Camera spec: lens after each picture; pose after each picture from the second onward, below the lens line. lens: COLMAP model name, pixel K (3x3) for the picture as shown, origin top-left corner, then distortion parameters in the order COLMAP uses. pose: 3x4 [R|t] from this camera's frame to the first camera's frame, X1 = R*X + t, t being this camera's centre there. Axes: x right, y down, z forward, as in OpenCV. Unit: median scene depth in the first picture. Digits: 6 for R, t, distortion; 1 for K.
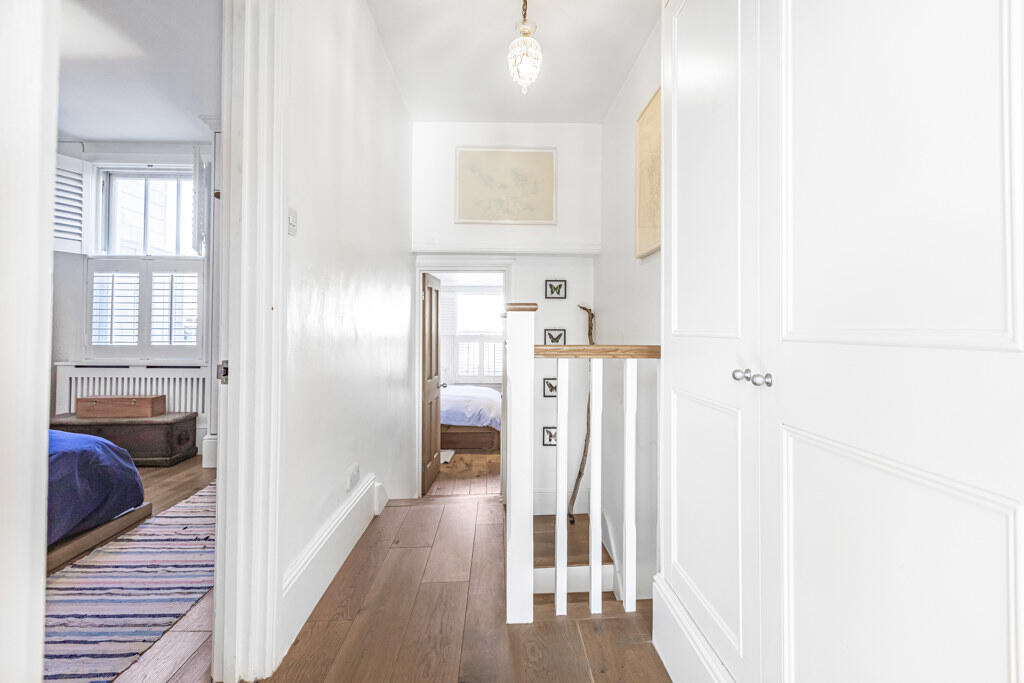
lens RADIAL K [[460.4, 0, 514.7], [0, 460.4, 320.3], [0, 0, 1]] dist [-0.000984, -0.000280]
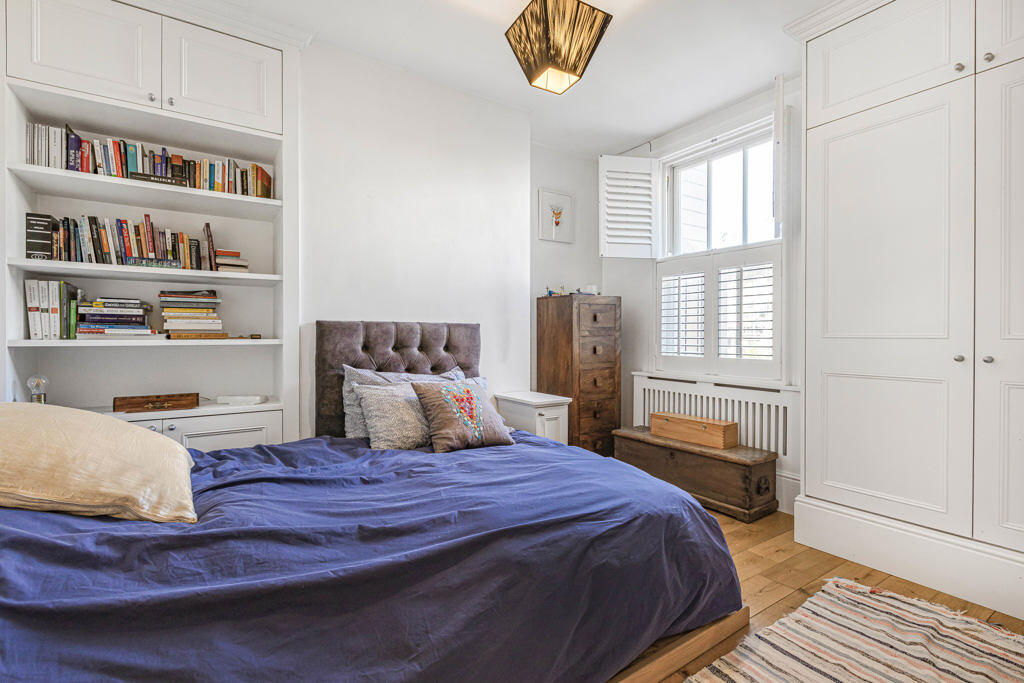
lens RADIAL K [[468.4, 0, 512.0], [0, 468.4, 336.7], [0, 0, 1]] dist [-0.002209, 0.000001]
pose [[0.517309, -0.000194, -0.855798, -0.269394], [0.016194, 0.999823, 0.009563, 0.002209], [0.855645, -0.018806, 0.517221, 0.257387]]
